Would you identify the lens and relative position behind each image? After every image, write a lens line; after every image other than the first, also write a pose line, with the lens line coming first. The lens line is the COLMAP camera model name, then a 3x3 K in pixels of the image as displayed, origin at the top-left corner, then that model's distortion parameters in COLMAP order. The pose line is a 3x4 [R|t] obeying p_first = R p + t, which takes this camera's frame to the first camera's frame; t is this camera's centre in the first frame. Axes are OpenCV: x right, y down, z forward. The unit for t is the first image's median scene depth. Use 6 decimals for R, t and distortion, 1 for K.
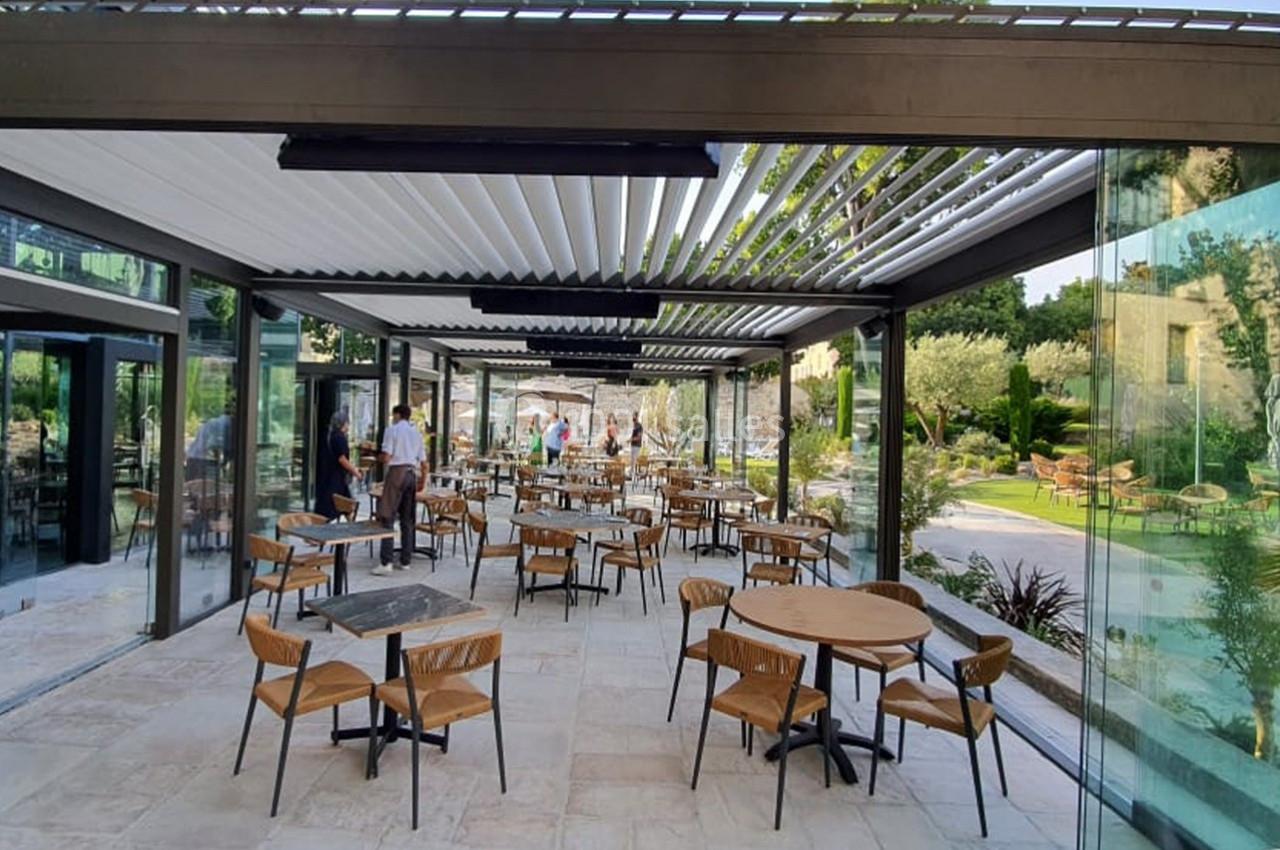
lens RADIAL K [[687.5, 0, 640.0], [0, 687.5, 425.0], [0, 0, 1]] dist [-0.000312, 0.000242]
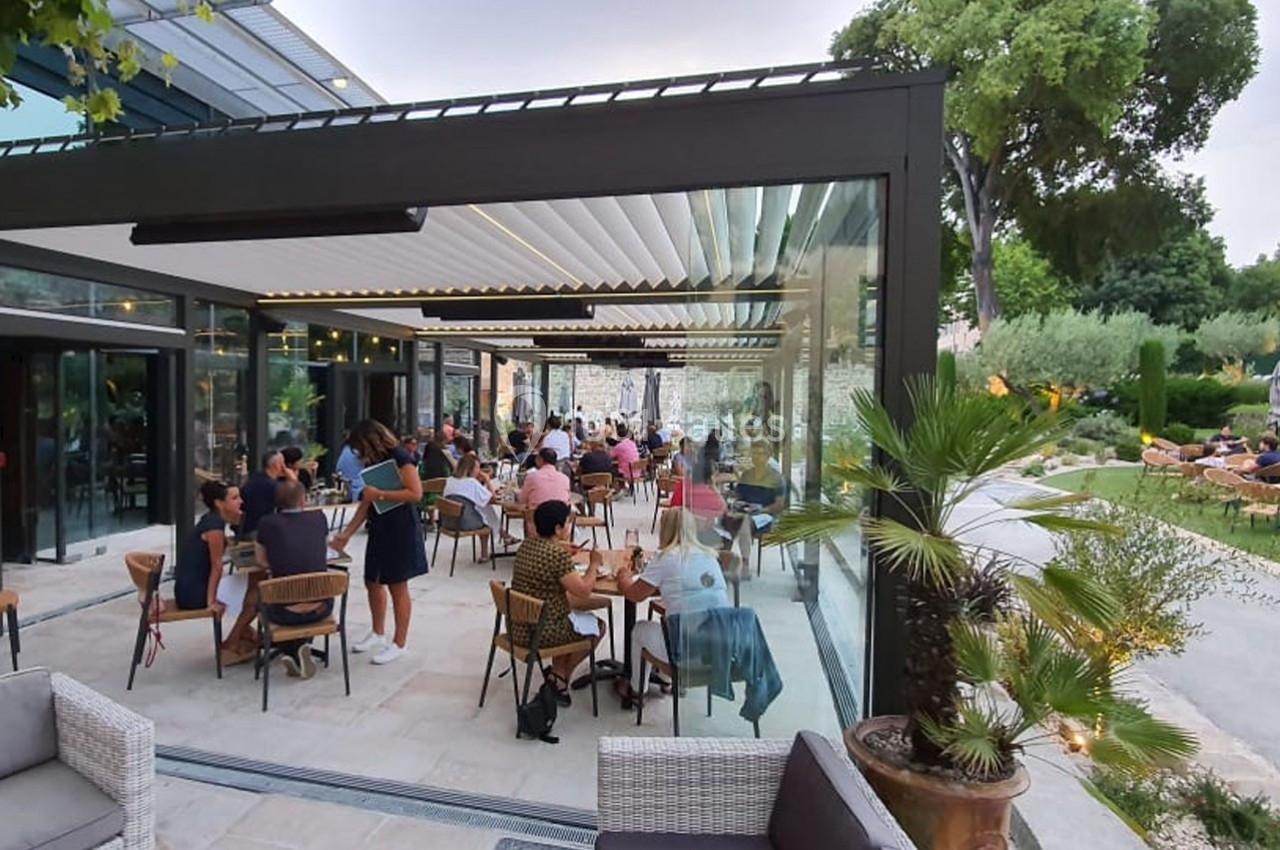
lens RADIAL K [[687.5, 0, 640.0], [0, 687.5, 425.0], [0, 0, 1]] dist [-0.000312, 0.000242]
pose [[0.981540, -0.006560, -0.191143, 0.338320], [0.010229, 0.999782, 0.018215, -0.001201], [0.190982, -0.019834, 0.981393, -0.100604]]
